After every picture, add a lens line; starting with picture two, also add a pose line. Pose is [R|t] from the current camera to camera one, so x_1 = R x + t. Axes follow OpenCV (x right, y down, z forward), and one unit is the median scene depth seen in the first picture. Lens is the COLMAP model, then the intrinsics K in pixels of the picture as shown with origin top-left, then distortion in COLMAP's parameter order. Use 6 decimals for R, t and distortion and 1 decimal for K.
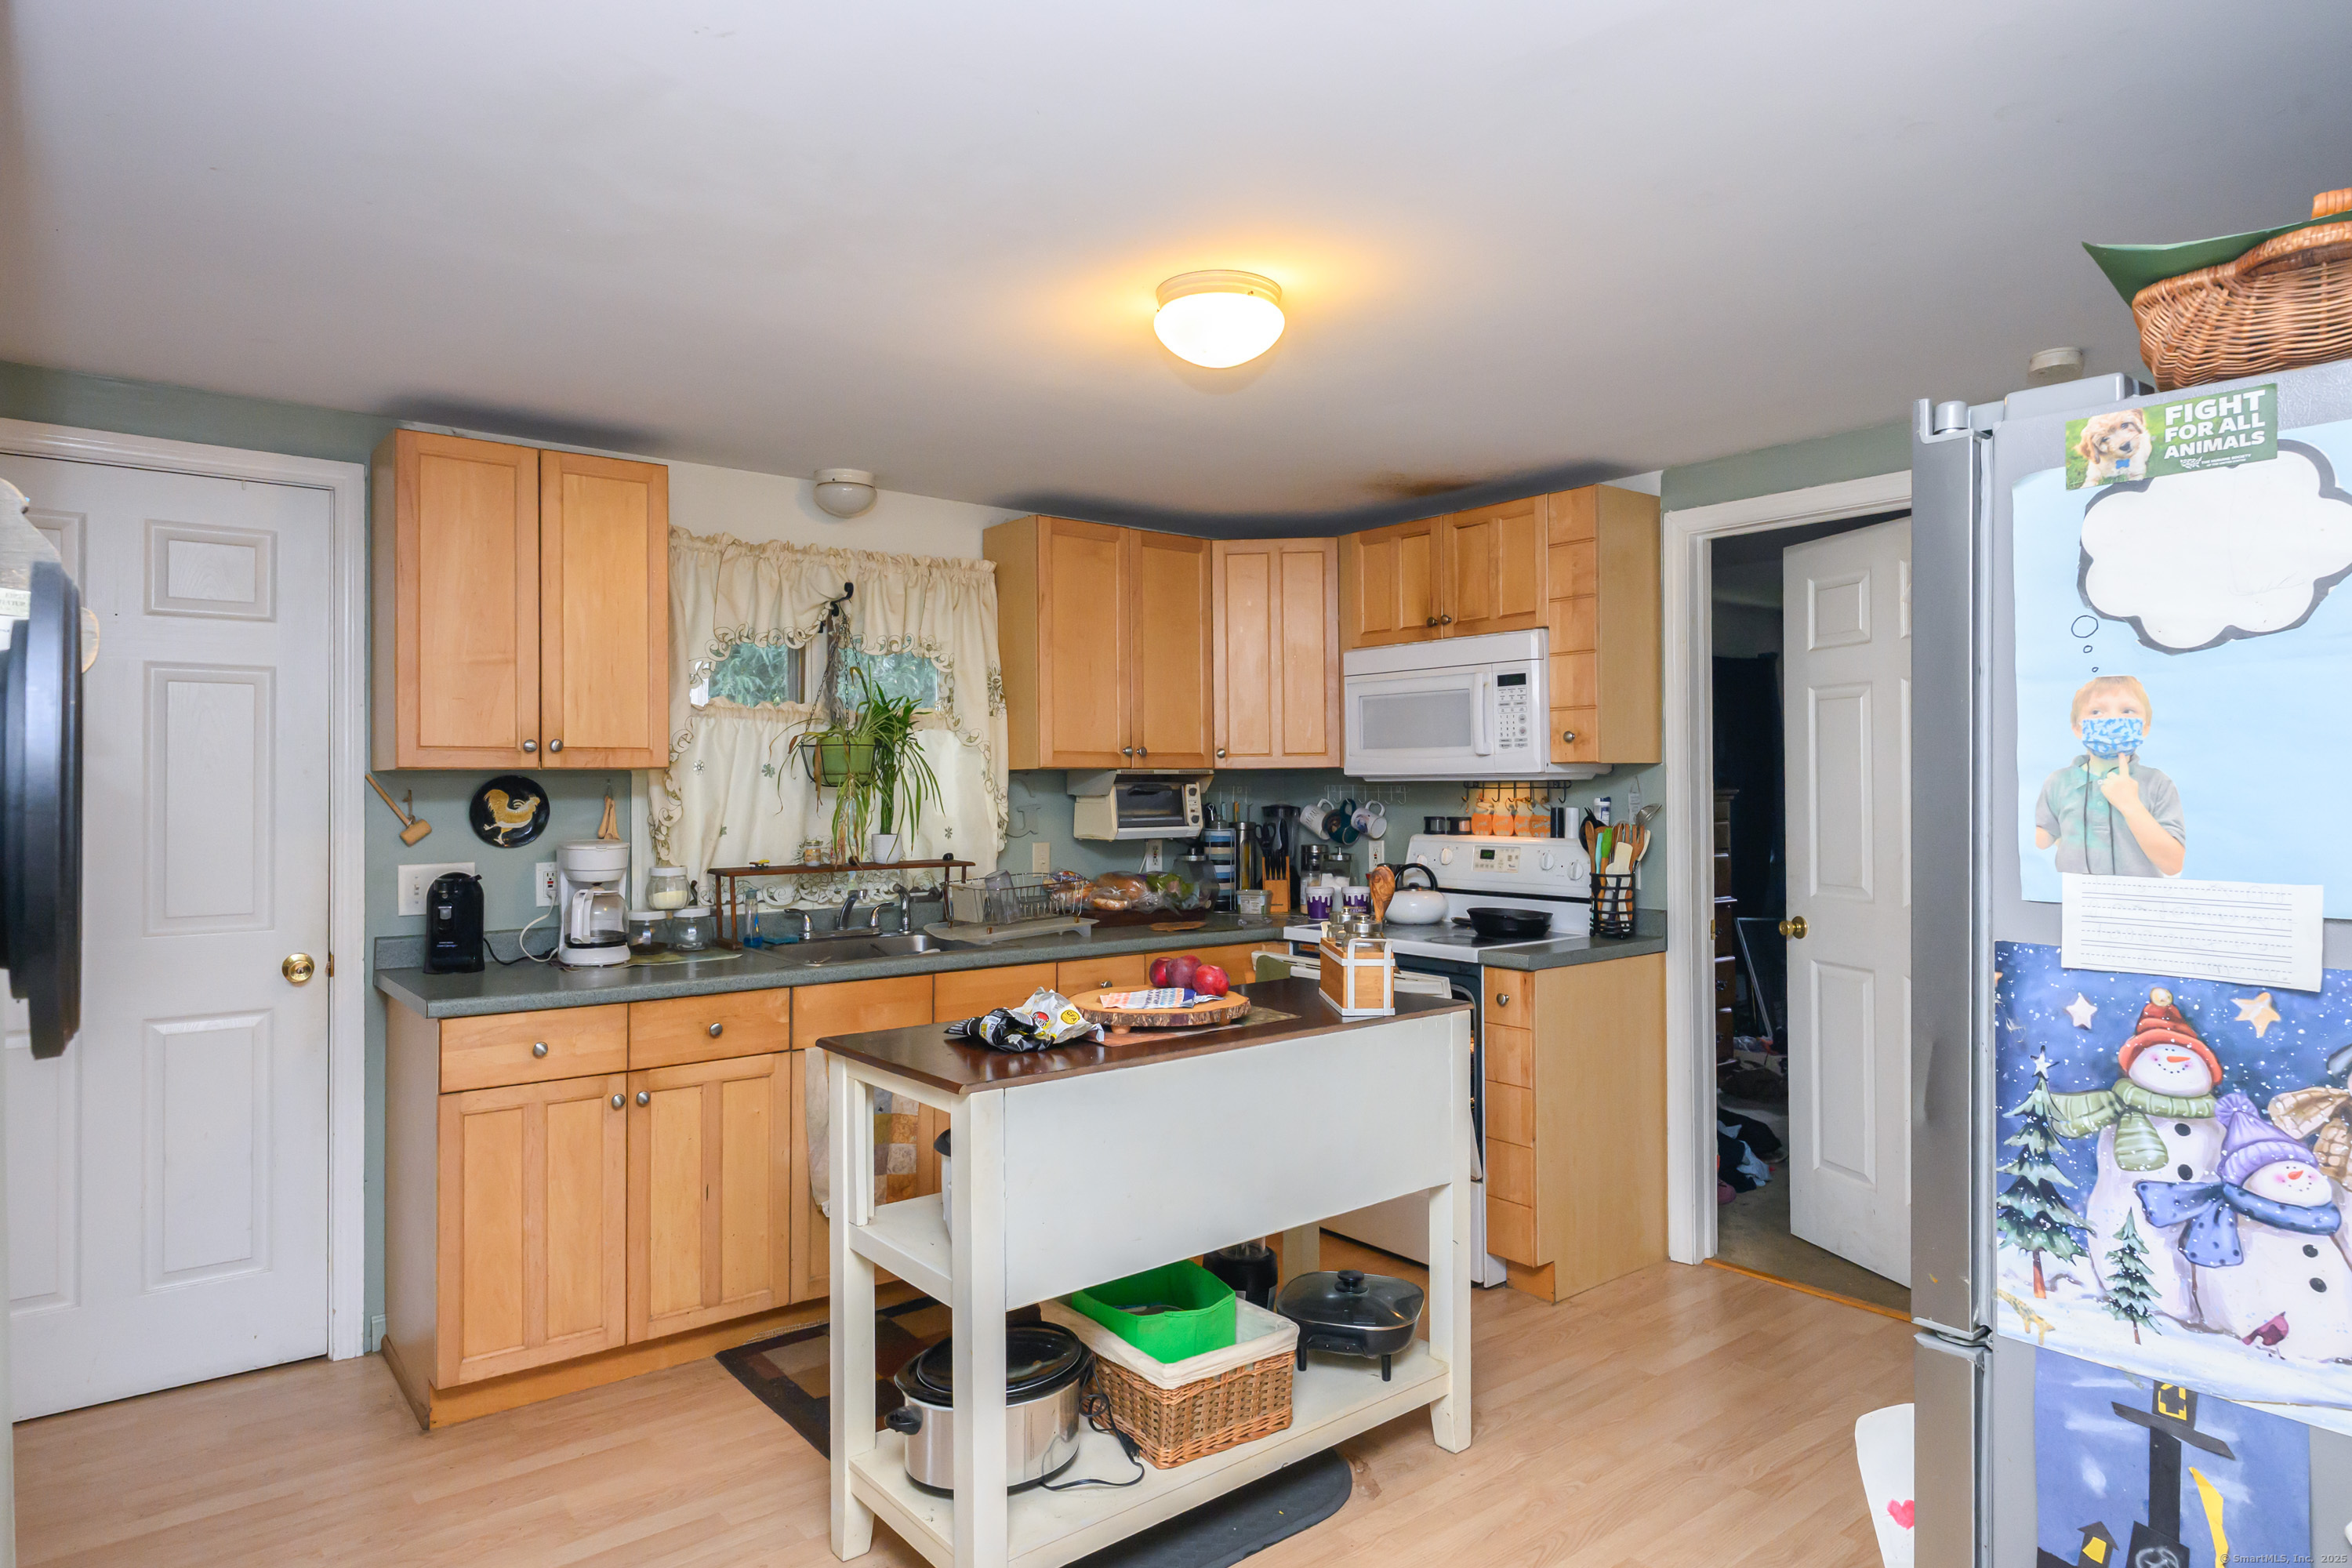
lens RADIAL K [[1370.5, 0, 1177.6], [0, 1370.5, 772.8], [0, 0, 1]] dist [0.000730, 0.000858]
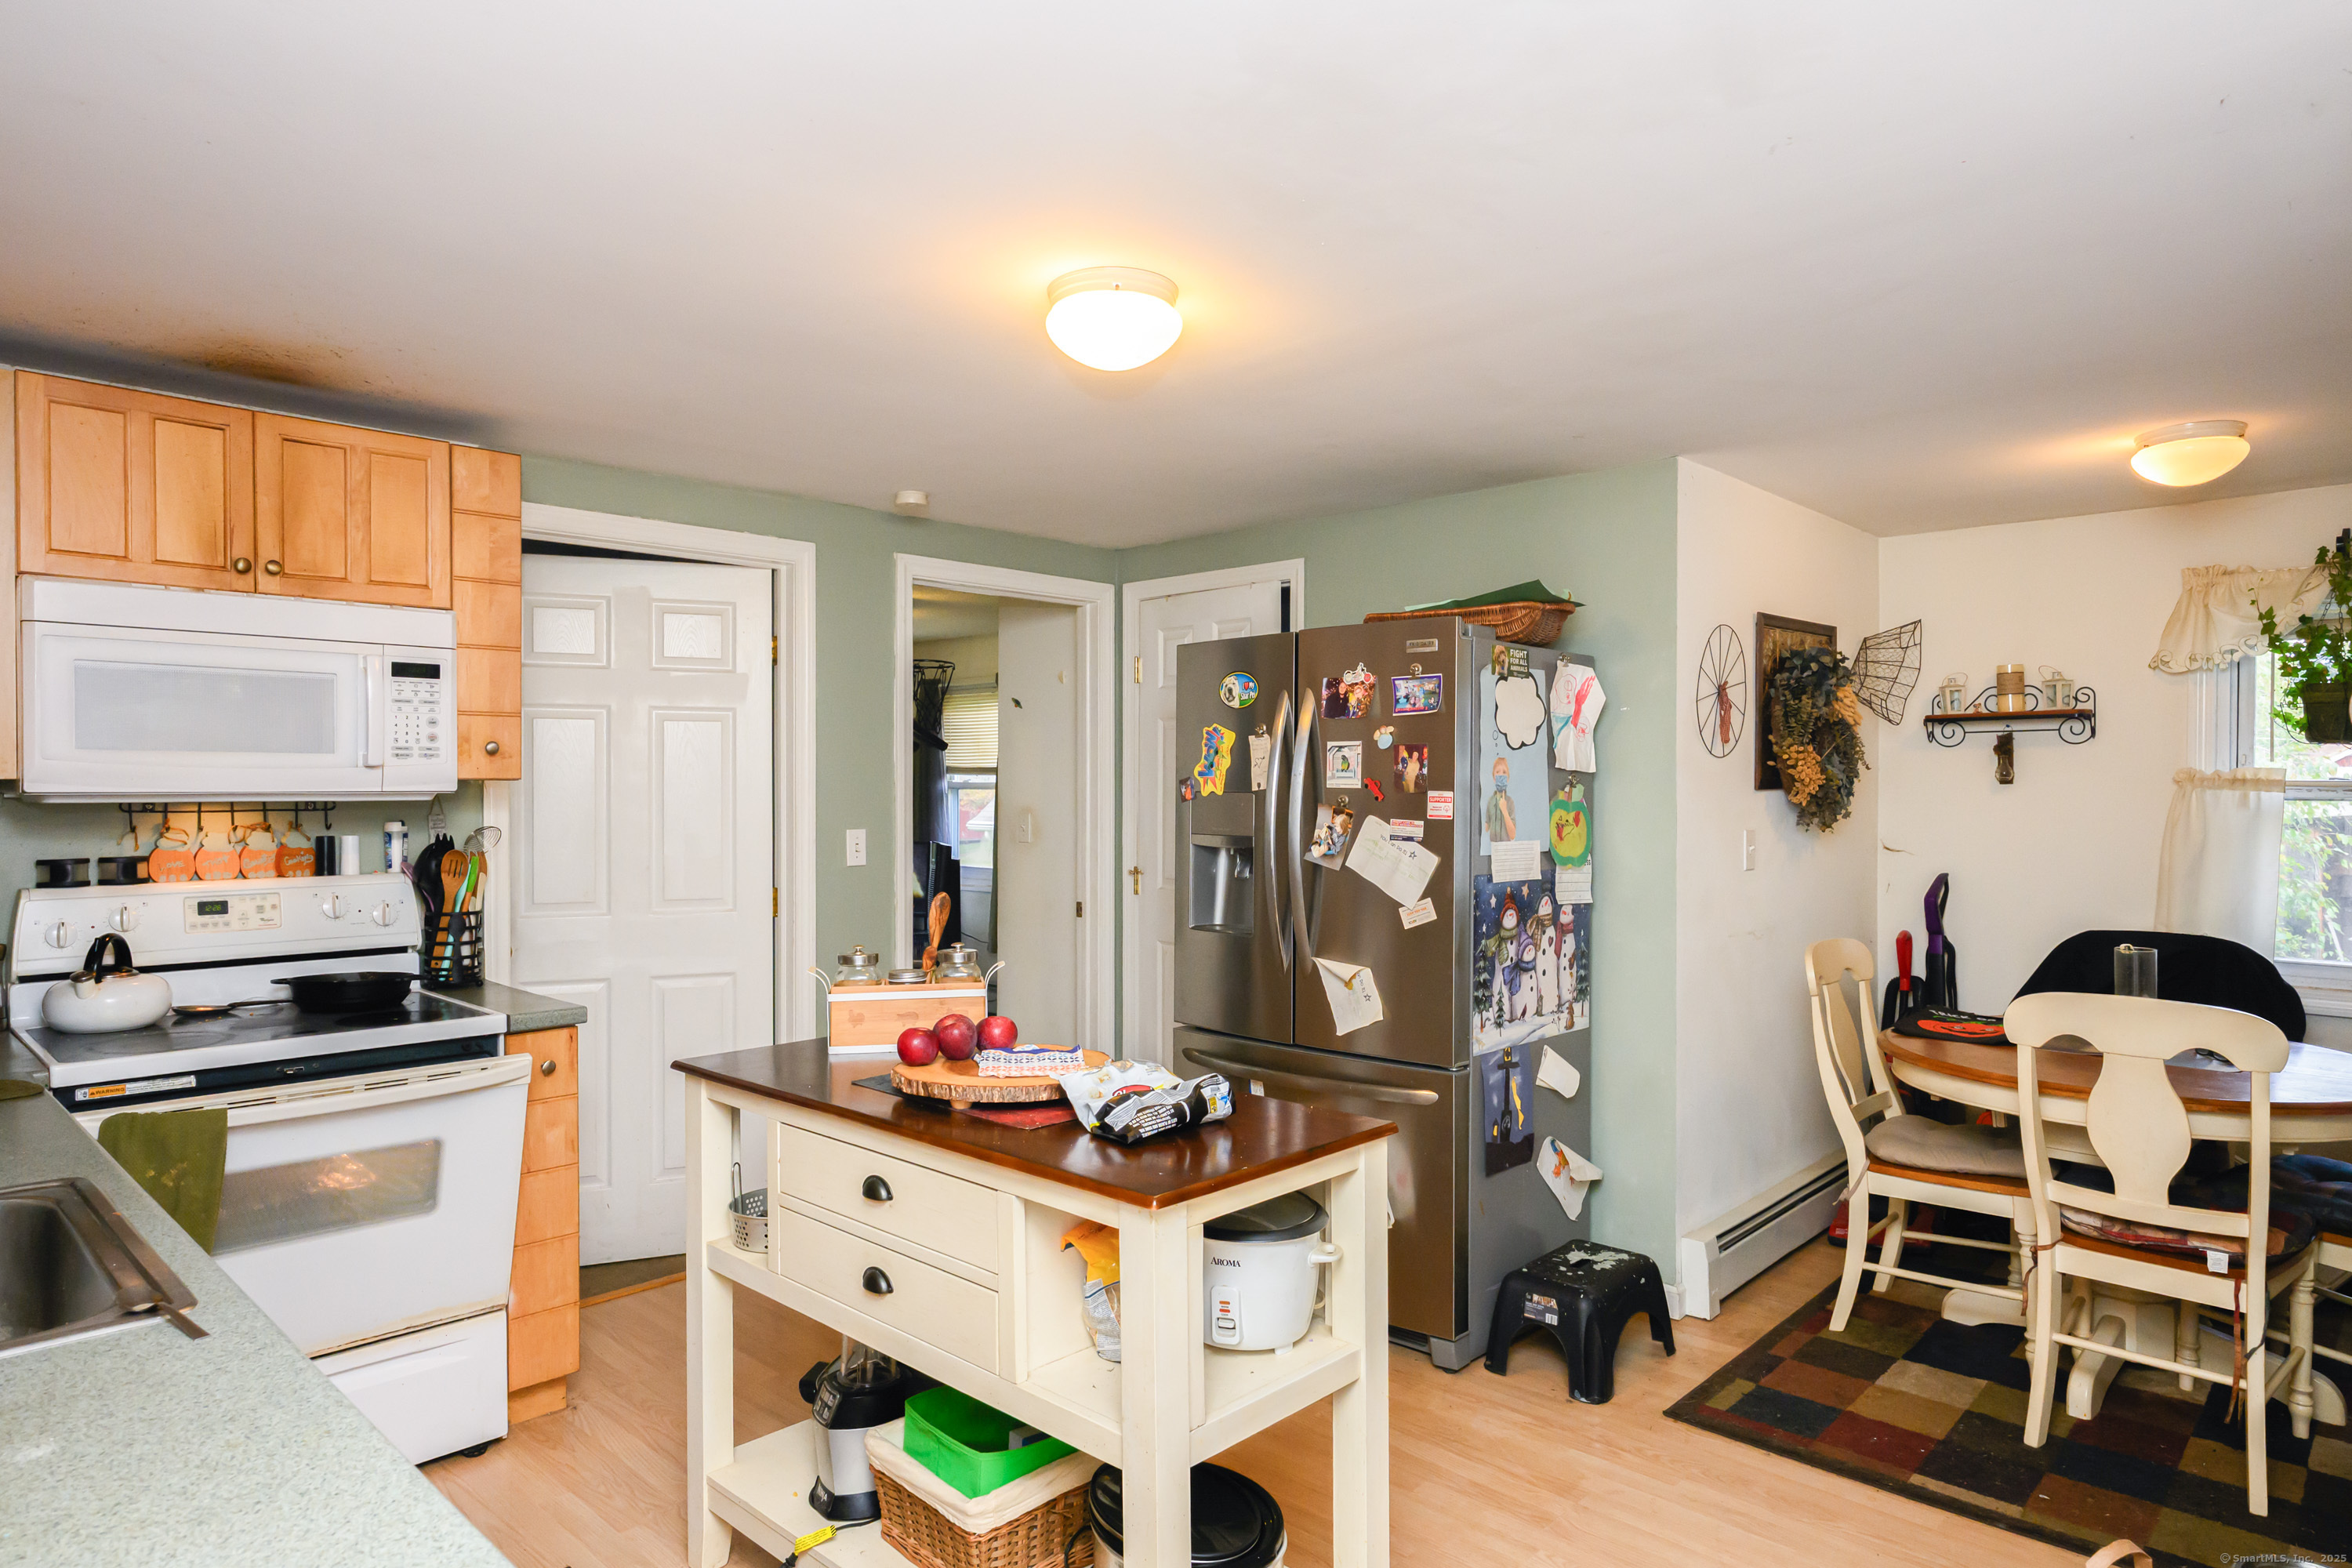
lens RADIAL K [[1370.5, 0, 1177.1], [0, 1370.5, 802.8], [0, 0, 1]] dist [0.000730, 0.000858]
pose [[-0.130964, -0.004956, 0.991375, -0.591835], [-0.006547, 0.999970, 0.004134, 0.000574], [-0.991365, -0.005949, -0.130993, 0.695332]]
